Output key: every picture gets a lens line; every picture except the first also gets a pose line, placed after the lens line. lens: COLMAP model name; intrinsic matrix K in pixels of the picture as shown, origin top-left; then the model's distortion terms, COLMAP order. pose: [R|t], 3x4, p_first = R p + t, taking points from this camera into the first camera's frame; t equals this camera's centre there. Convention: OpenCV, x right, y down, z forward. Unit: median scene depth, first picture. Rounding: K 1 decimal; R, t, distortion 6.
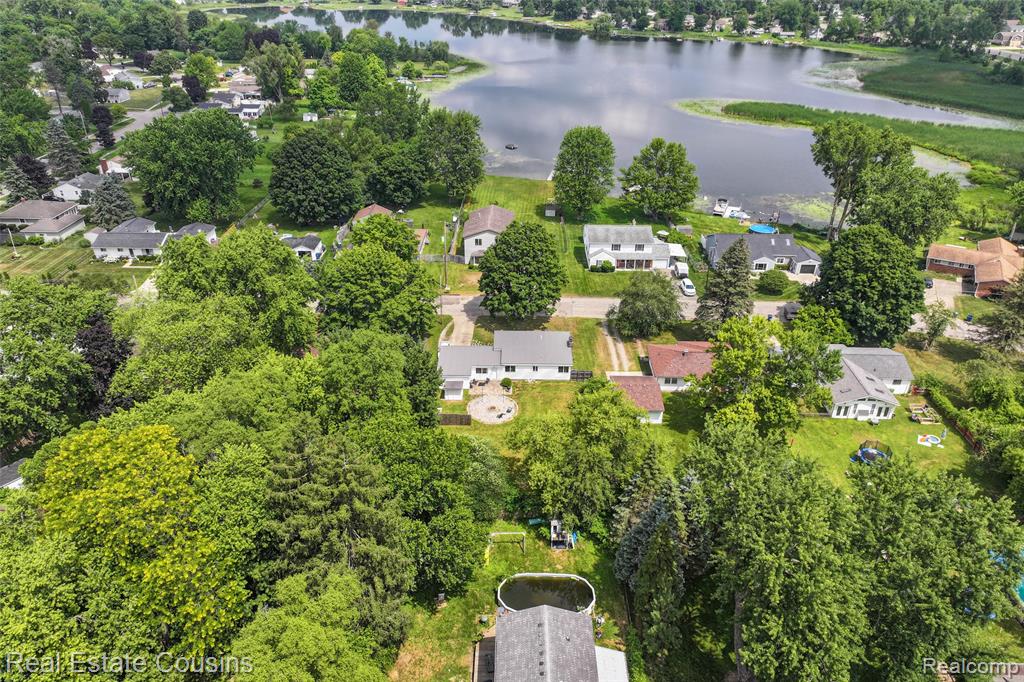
lens RADIAL K [[717.3, 0, 514.9], [0, 717.3, 338.8], [0, 0, 1]] dist [0.000140, 0.015869]
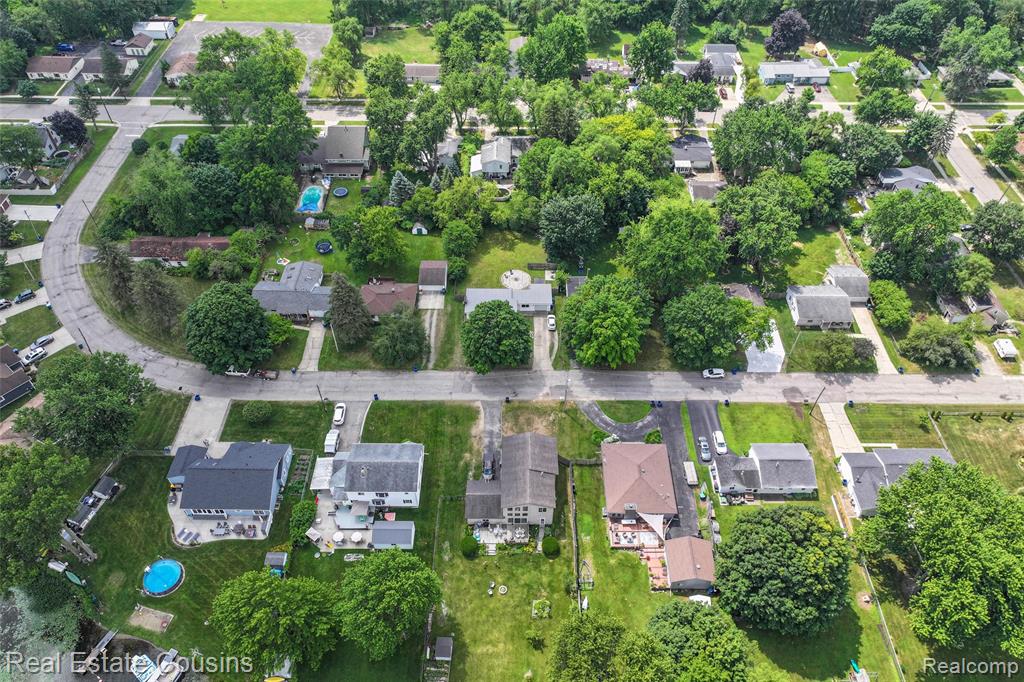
lens RADIAL K [[717.3, 0, 511.8], [0, 717.3, 339.0], [0, 0, 1]] dist [0.000140, 0.015869]
pose [[-0.999943, -0.007026, -0.008046, -0.006599], [-0.009531, 0.246712, 0.969042, -1.311042], [-0.004824, 0.969063, -0.246765, 1.329322]]
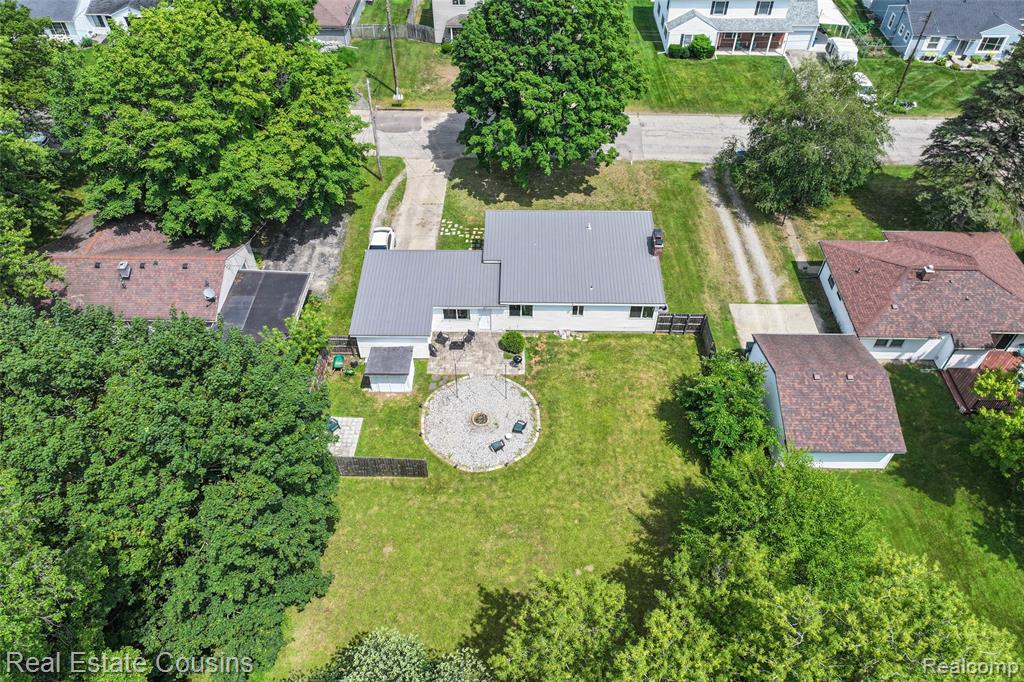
lens RADIAL K [[717.3, 0, 516.3], [0, 717.3, 338.9], [0, 0, 1]] dist [0.000140, 0.015869]
pose [[0.999952, -0.001938, -0.009644, -0.004668], [0.004741, 0.953943, 0.299951, -0.066053], [0.008618, -0.299982, 0.953906, 0.513192]]
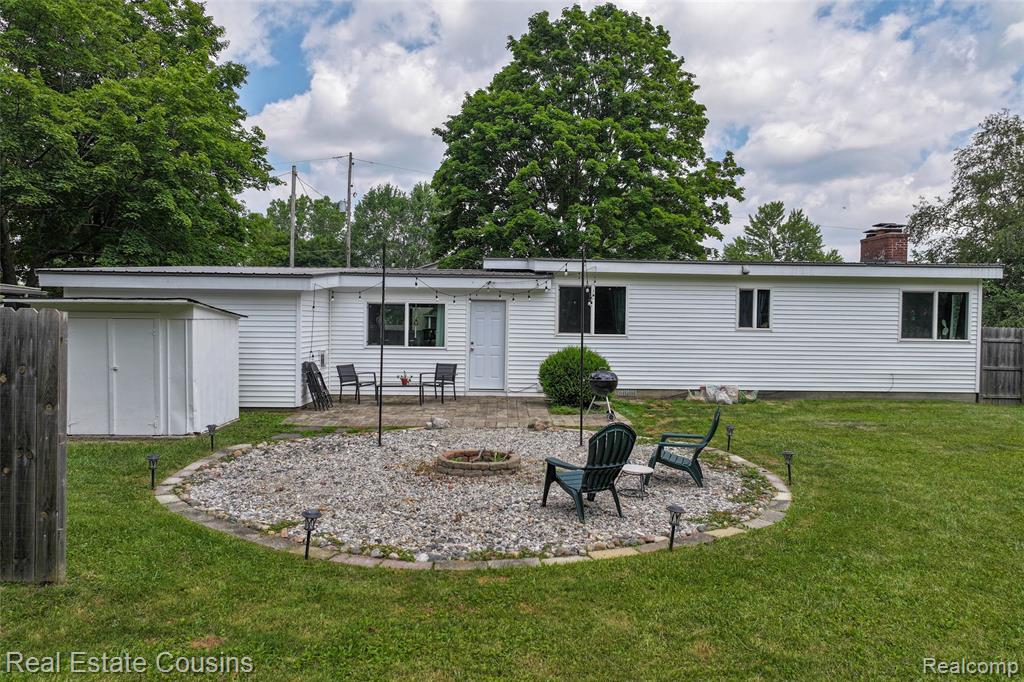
lens RADIAL K [[717.3, 0, 512.5], [0, 717.3, 338.8], [0, 0, 1]] dist [0.000140, 0.015869]
pose [[0.999622, 0.003526, 0.027273, -0.024899], [0.009615, 0.884341, -0.466743, 0.106321], [-0.025764, 0.466828, 0.883973, 0.775065]]
